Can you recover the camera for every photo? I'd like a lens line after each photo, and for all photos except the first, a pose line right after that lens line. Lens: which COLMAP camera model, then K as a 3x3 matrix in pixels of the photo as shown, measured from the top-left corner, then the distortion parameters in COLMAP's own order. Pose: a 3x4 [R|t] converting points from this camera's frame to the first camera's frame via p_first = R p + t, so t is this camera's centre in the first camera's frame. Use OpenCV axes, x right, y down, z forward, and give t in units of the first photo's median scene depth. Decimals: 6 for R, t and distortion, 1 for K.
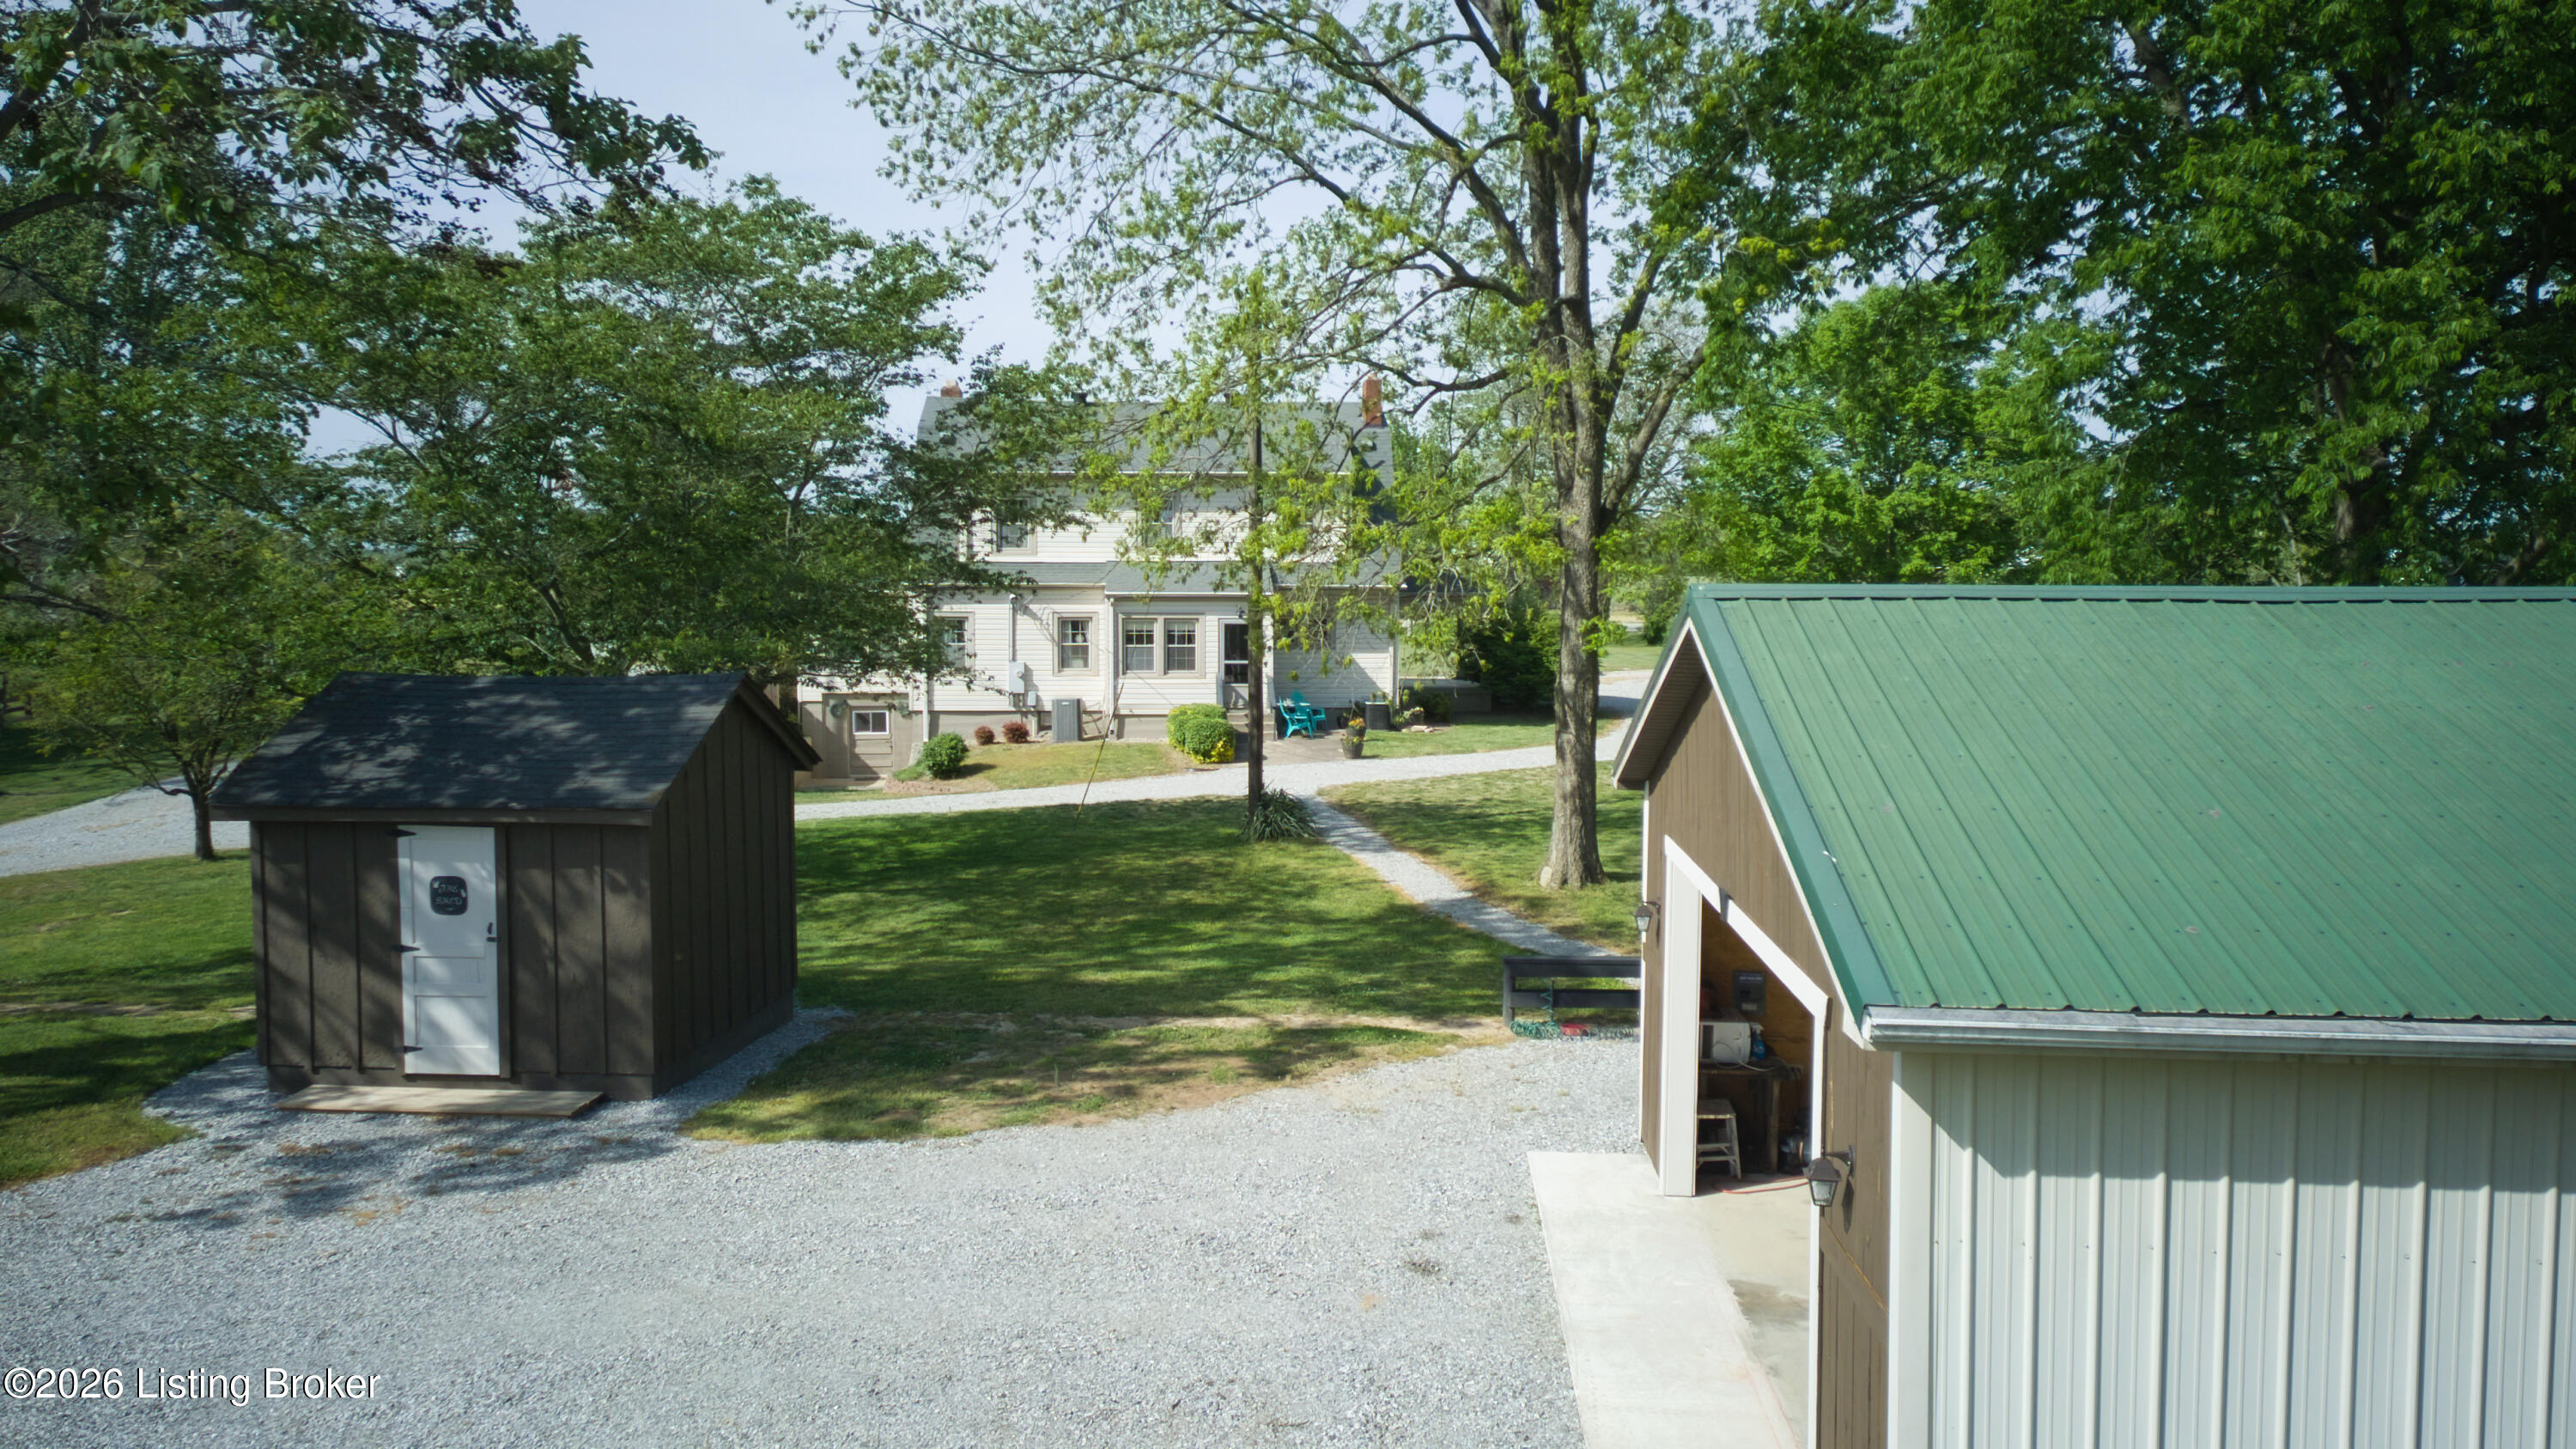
lens RADIAL K [[1978.6, 0, 1288.2], [0, 1978.6, 724.3], [0, 0, 1]] dist [0.077900, -0.079336]
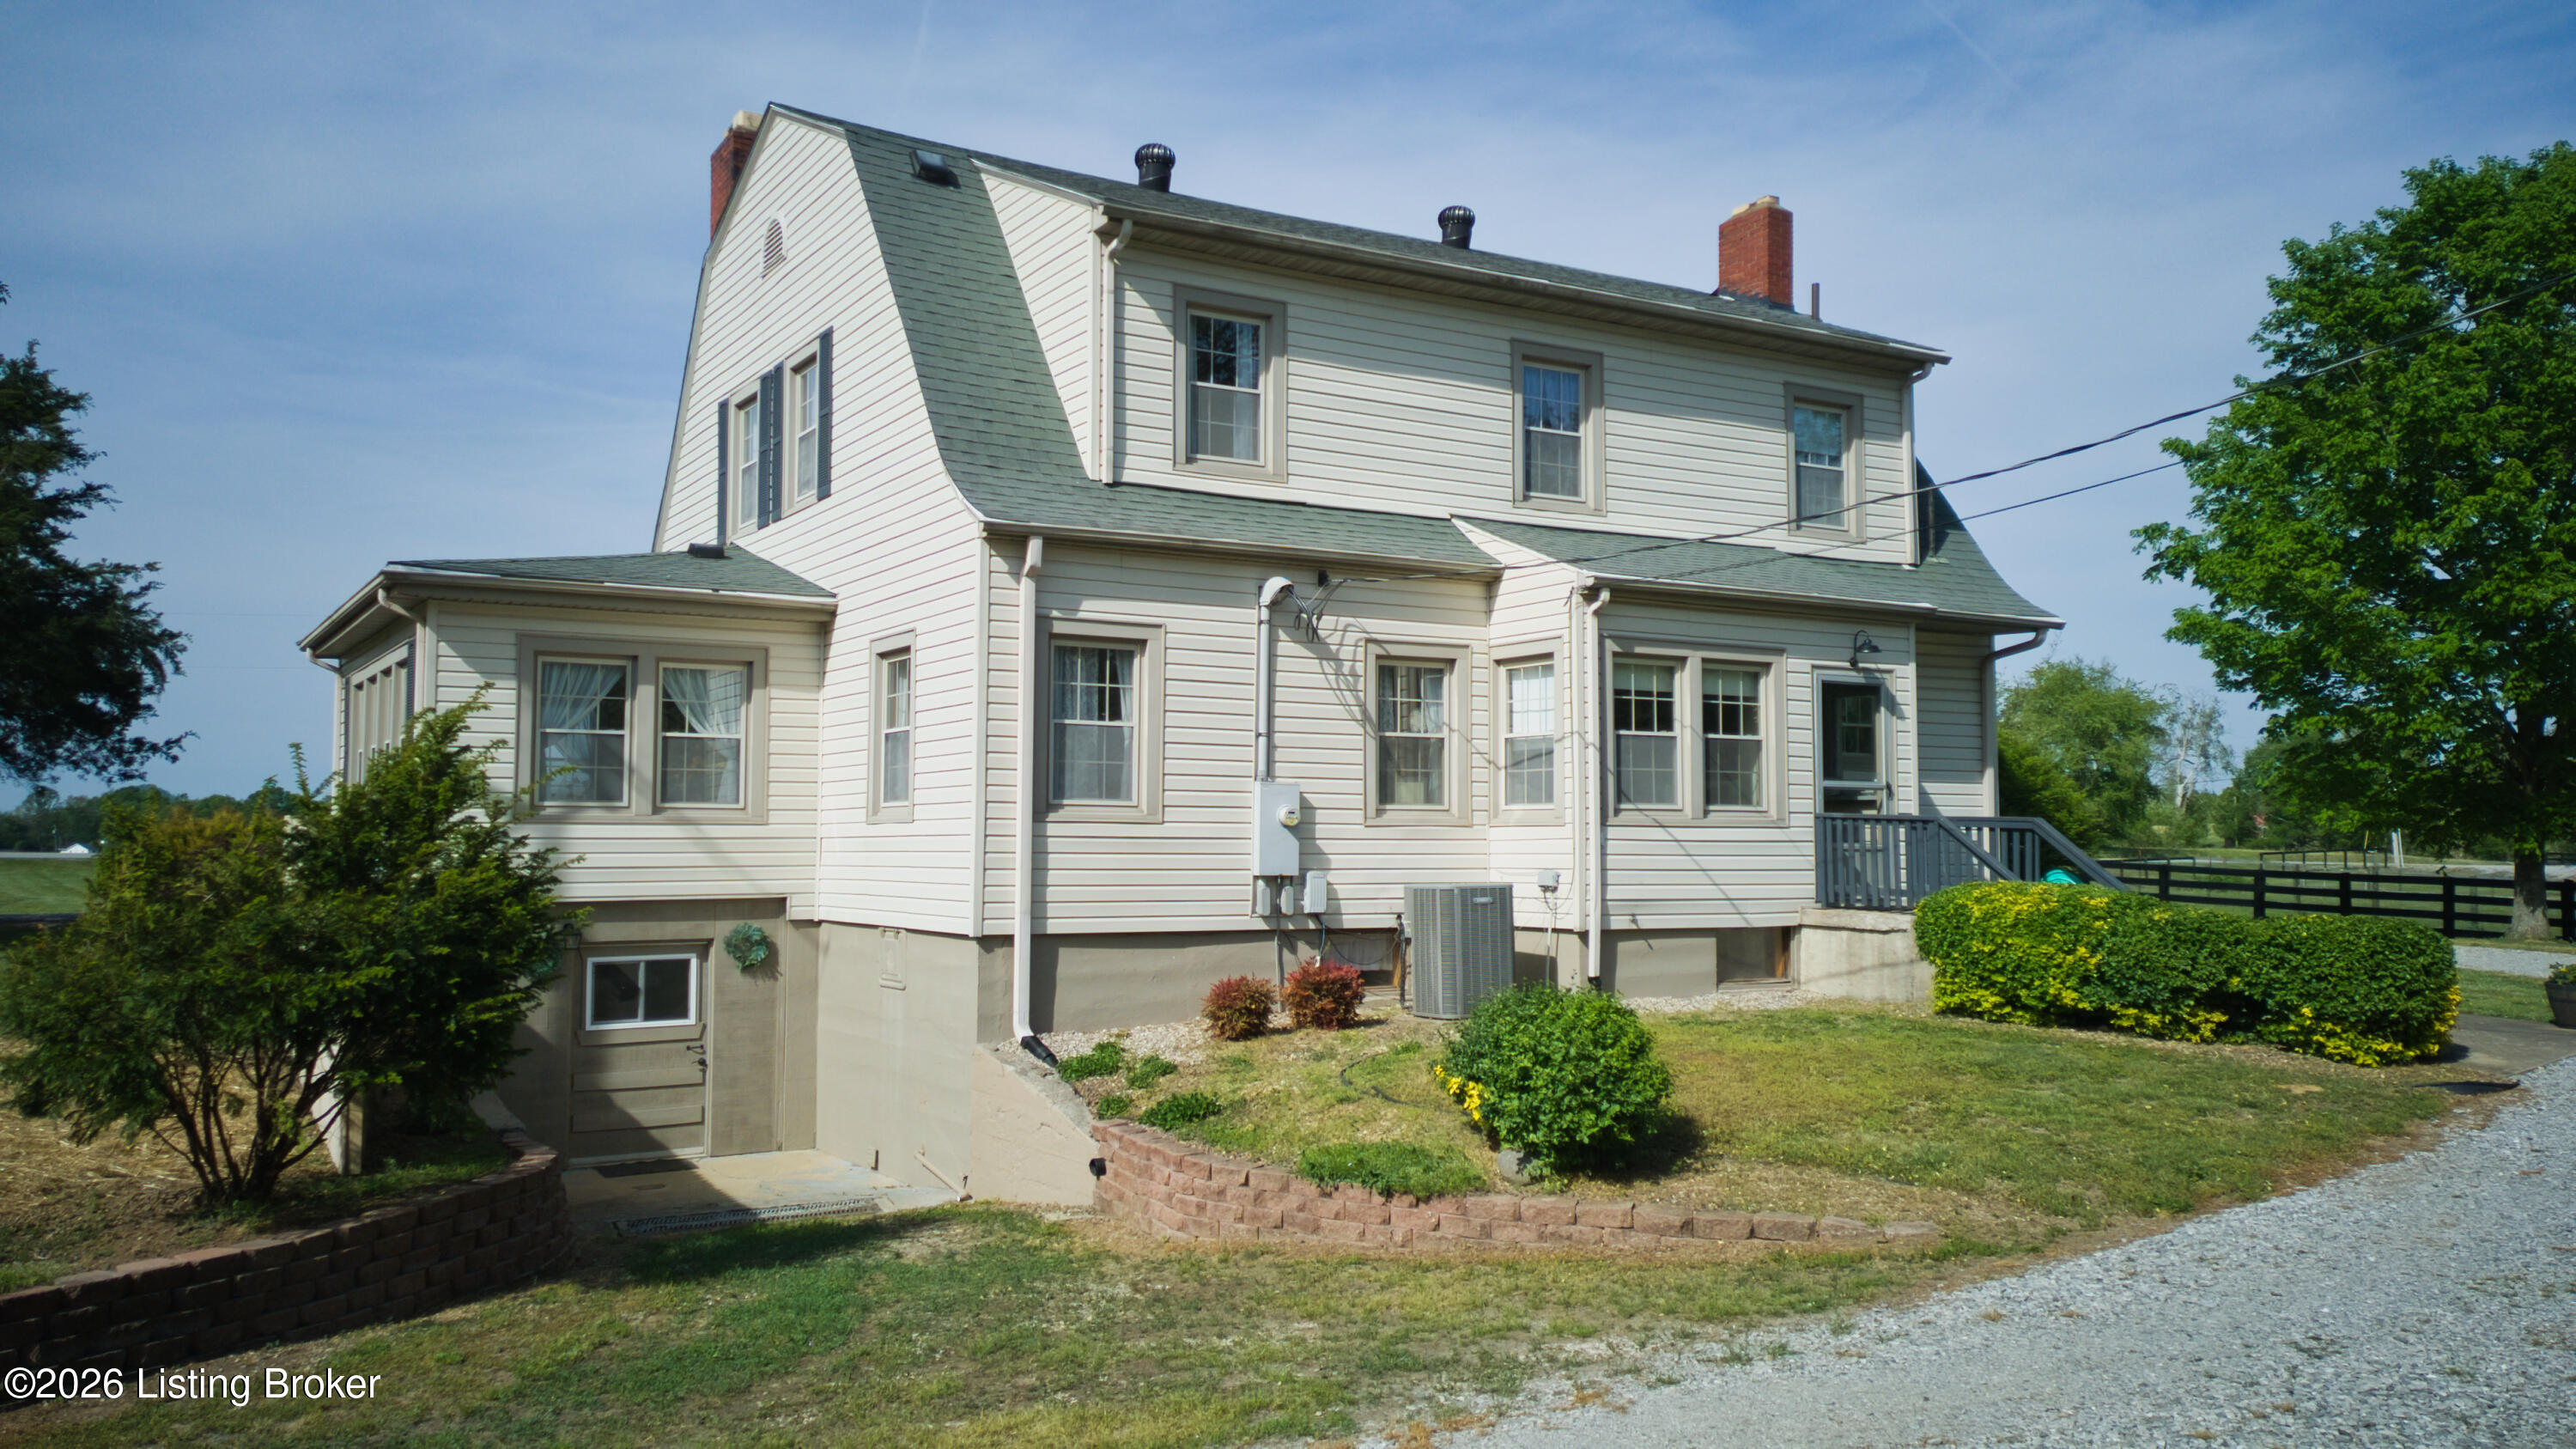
lens RADIAL K [[1978.6, 0, 1287.3], [0, 1978.6, 725.3], [0, 0, 1]] dist [0.077900, -0.079336]
pose [[0.900599, 0.024552, 0.433957, -0.280598], [0.035738, 0.990840, -0.130227, 0.002463], [-0.433179, 0.132791, 0.891472, 0.701392]]
